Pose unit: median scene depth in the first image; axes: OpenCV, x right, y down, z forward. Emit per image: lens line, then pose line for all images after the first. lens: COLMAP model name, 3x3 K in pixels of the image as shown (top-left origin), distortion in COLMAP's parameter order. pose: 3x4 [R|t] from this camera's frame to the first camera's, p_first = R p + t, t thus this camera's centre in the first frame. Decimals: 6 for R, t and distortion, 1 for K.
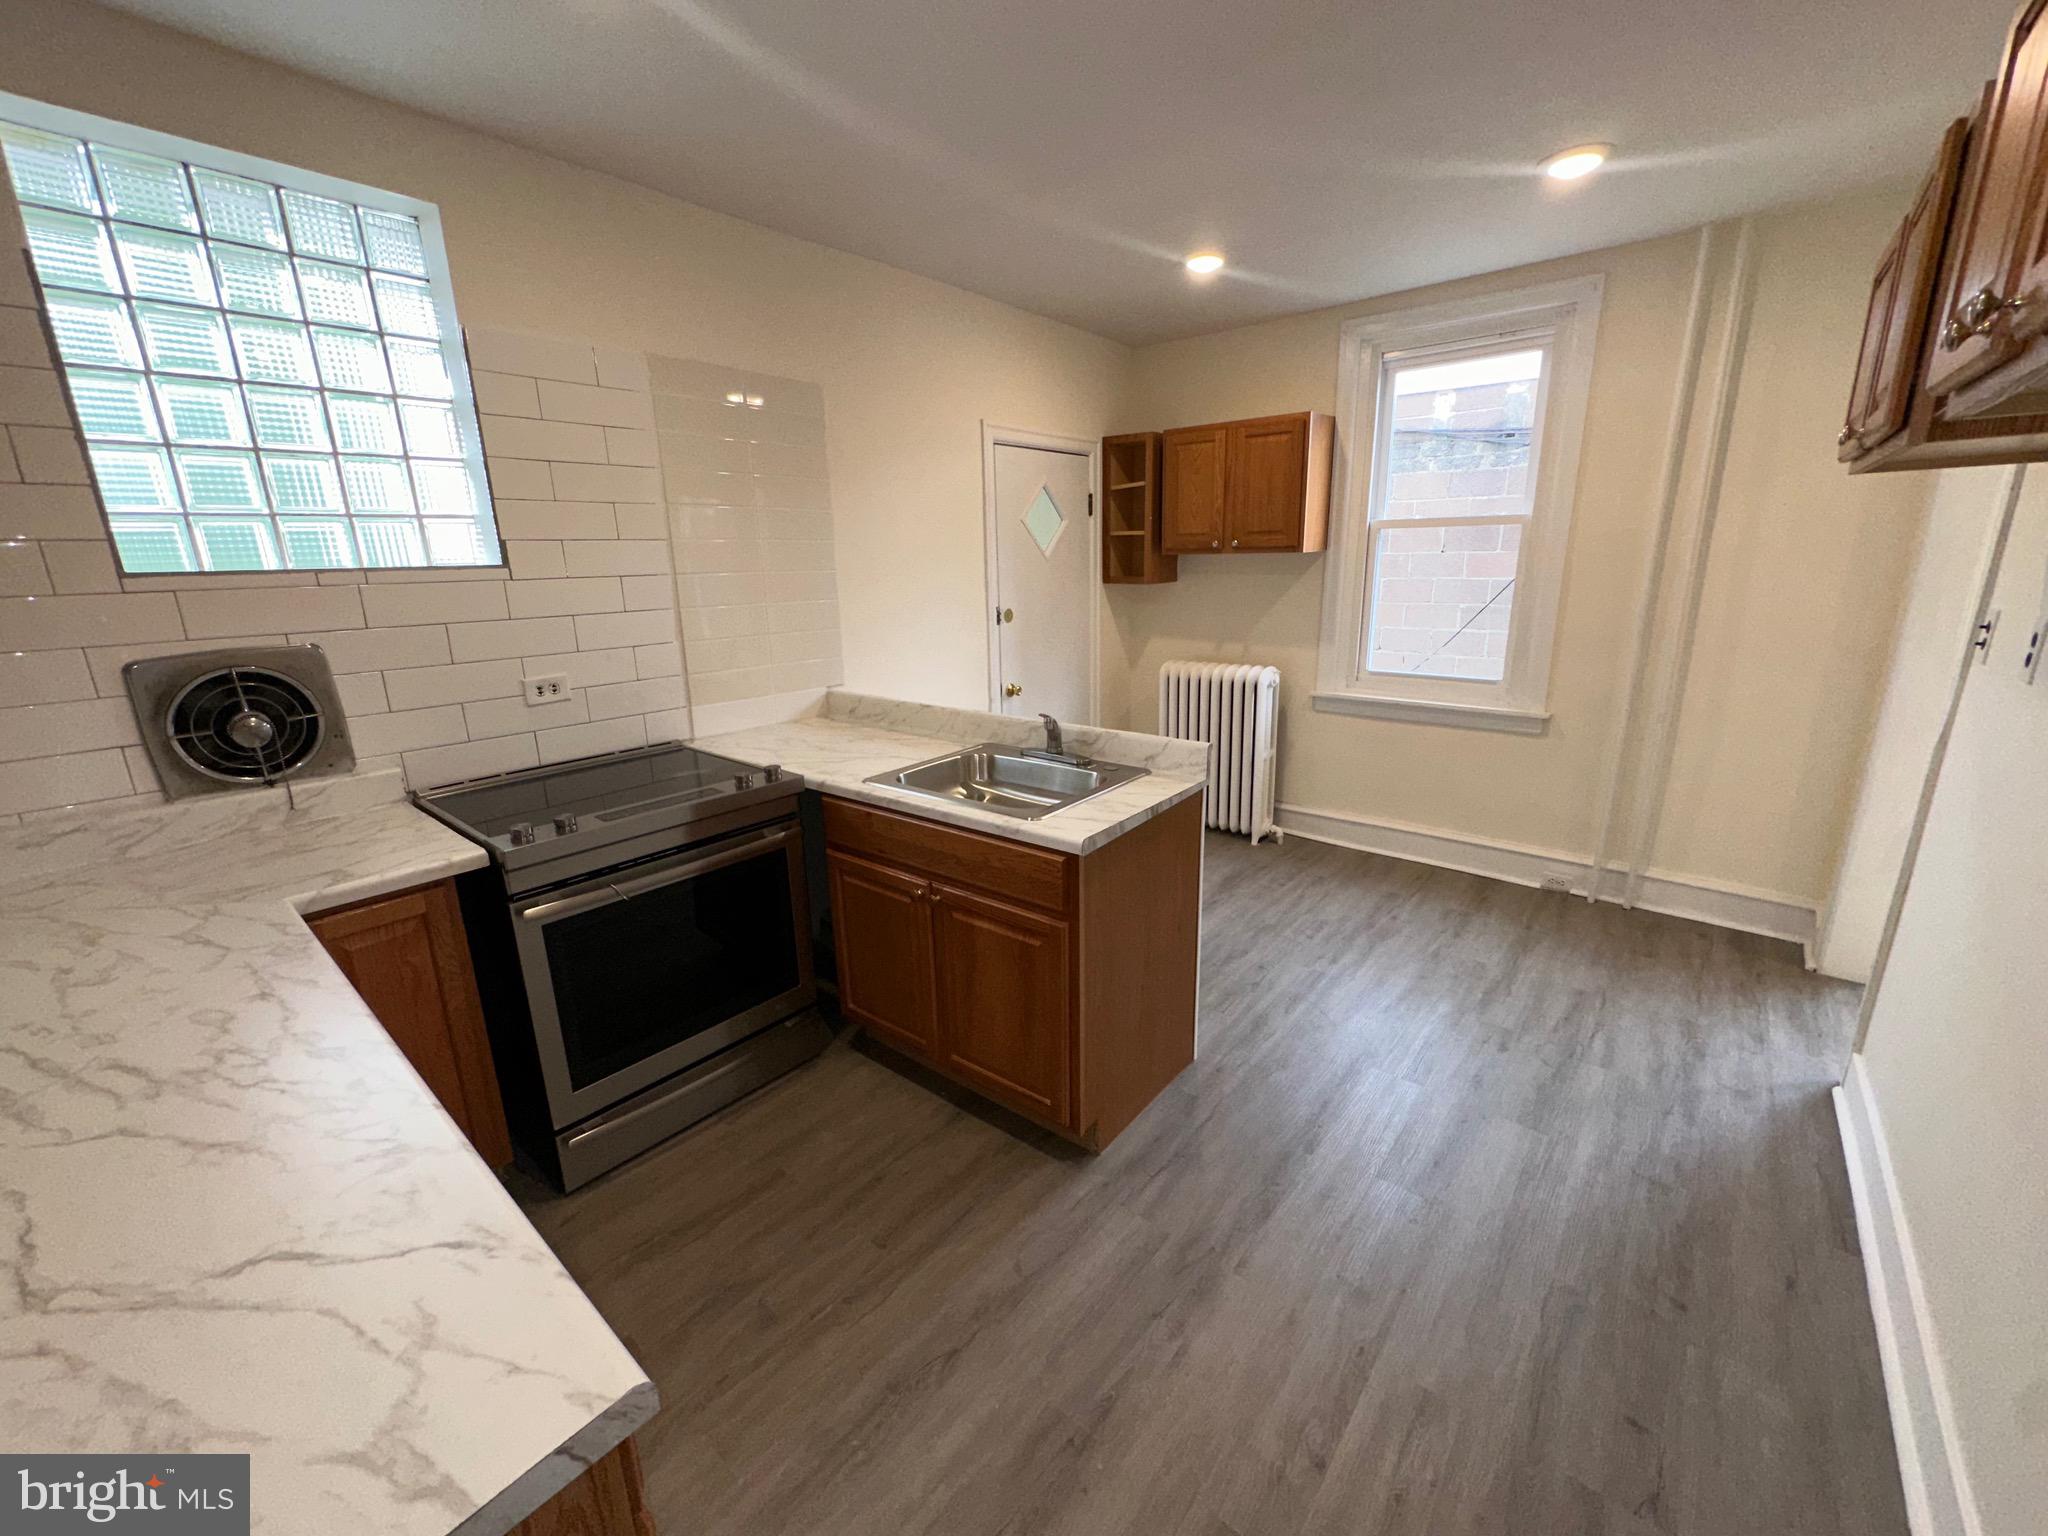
lens RADIAL K [[812.4, 0, 1024.0], [0, 812.4, 768.0], [0, 0, 1]] dist [-0.000840, 0.000055]
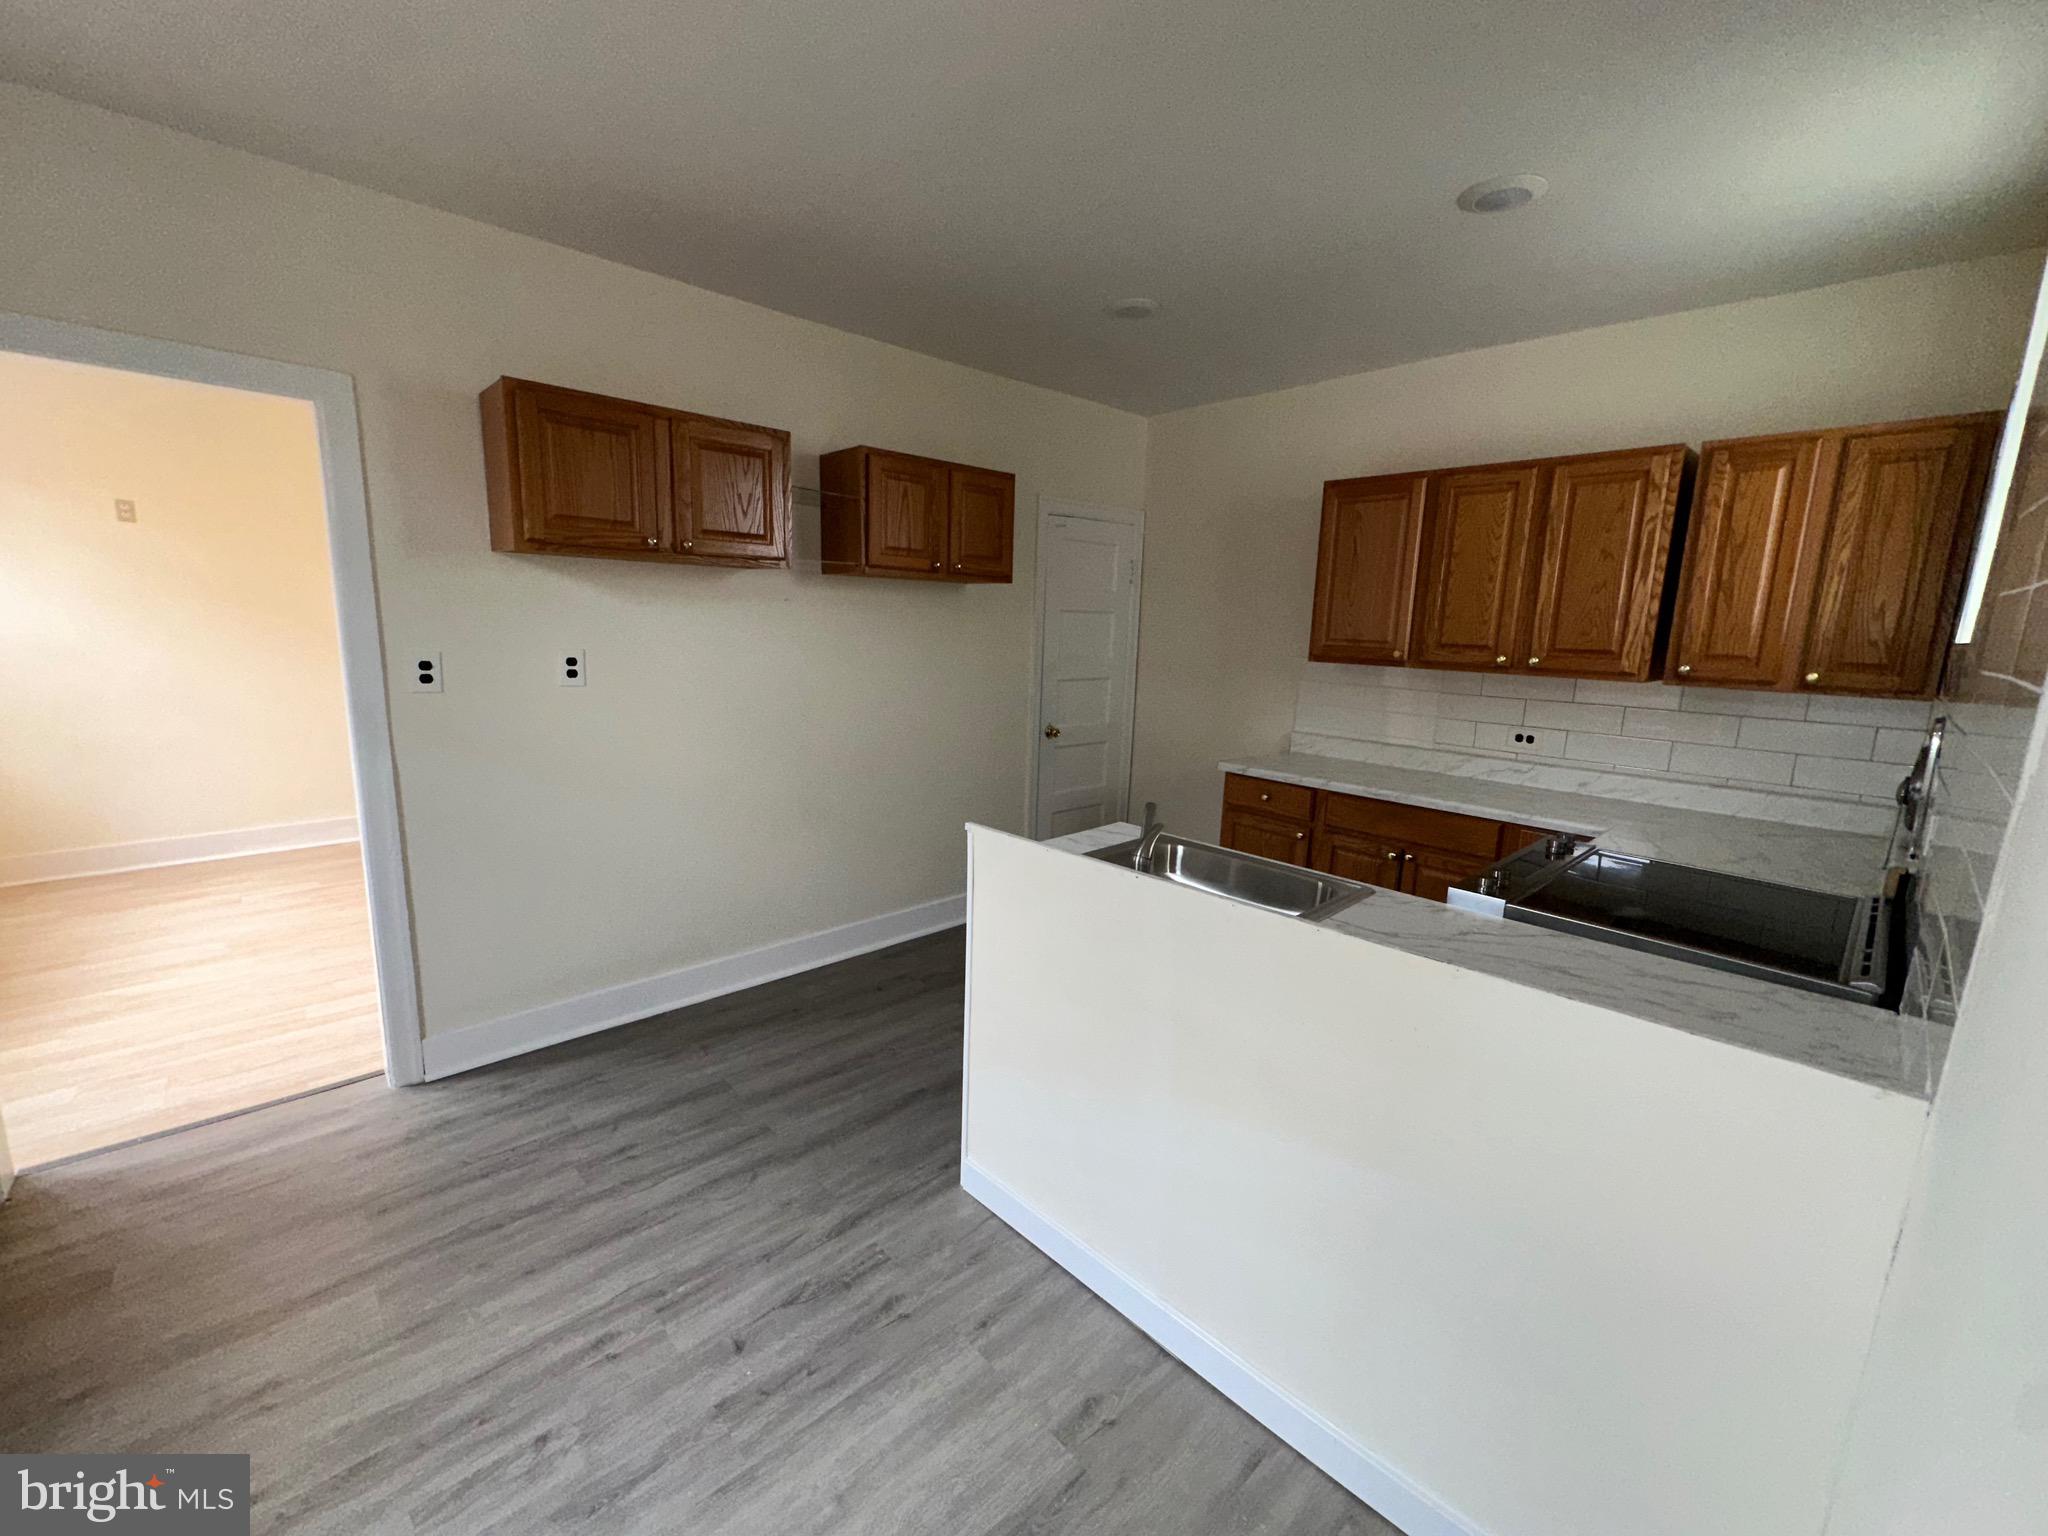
lens RADIAL K [[816.3, 0, 1024.0], [0, 816.3, 768.0], [0, 0, 1]] dist [0.001160, 0.000155]
pose [[-0.993467, -0.033074, 0.109219, 0.021145], [0.015056, 0.910723, 0.412743, -0.166494], [-0.113119, 0.411691, -0.904276, 0.633912]]
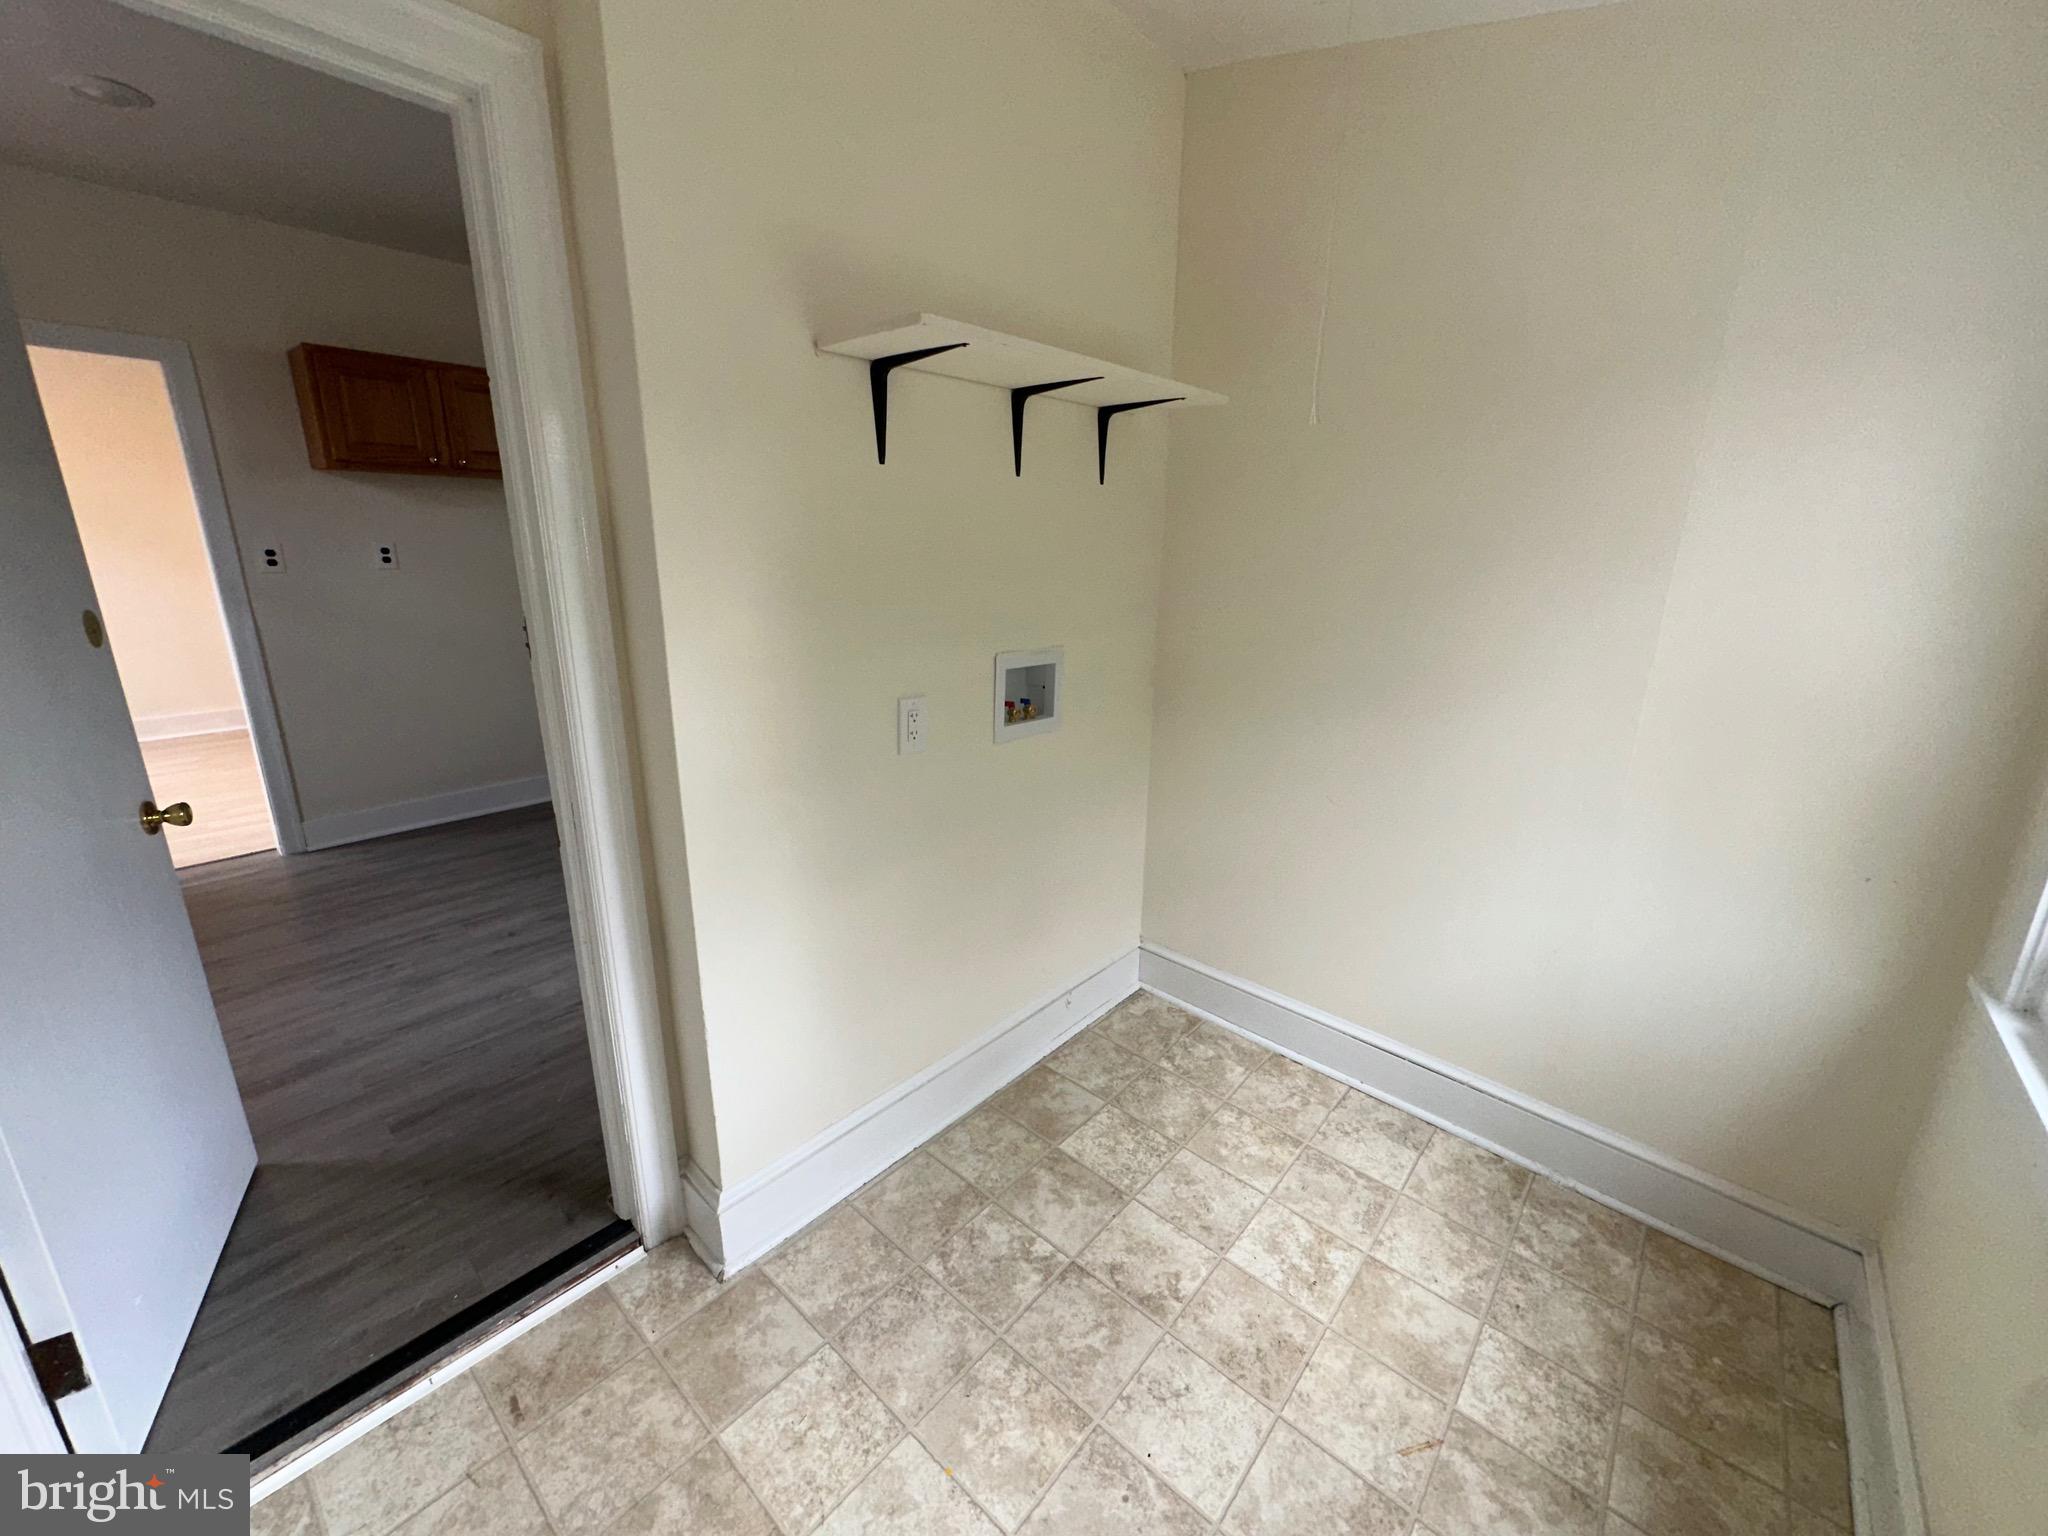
lens RADIAL K [[816.3, 0, 1024.0], [0, 816.3, 768.0], [0, 0, 1]] dist [0.001160, 0.000155]
pose [[-0.999853, 0.006622, 0.015814, -0.153882], [0.013589, 0.868527, 0.495456, -0.192531], [-0.010454, 0.495598, -0.868489, 0.824748]]
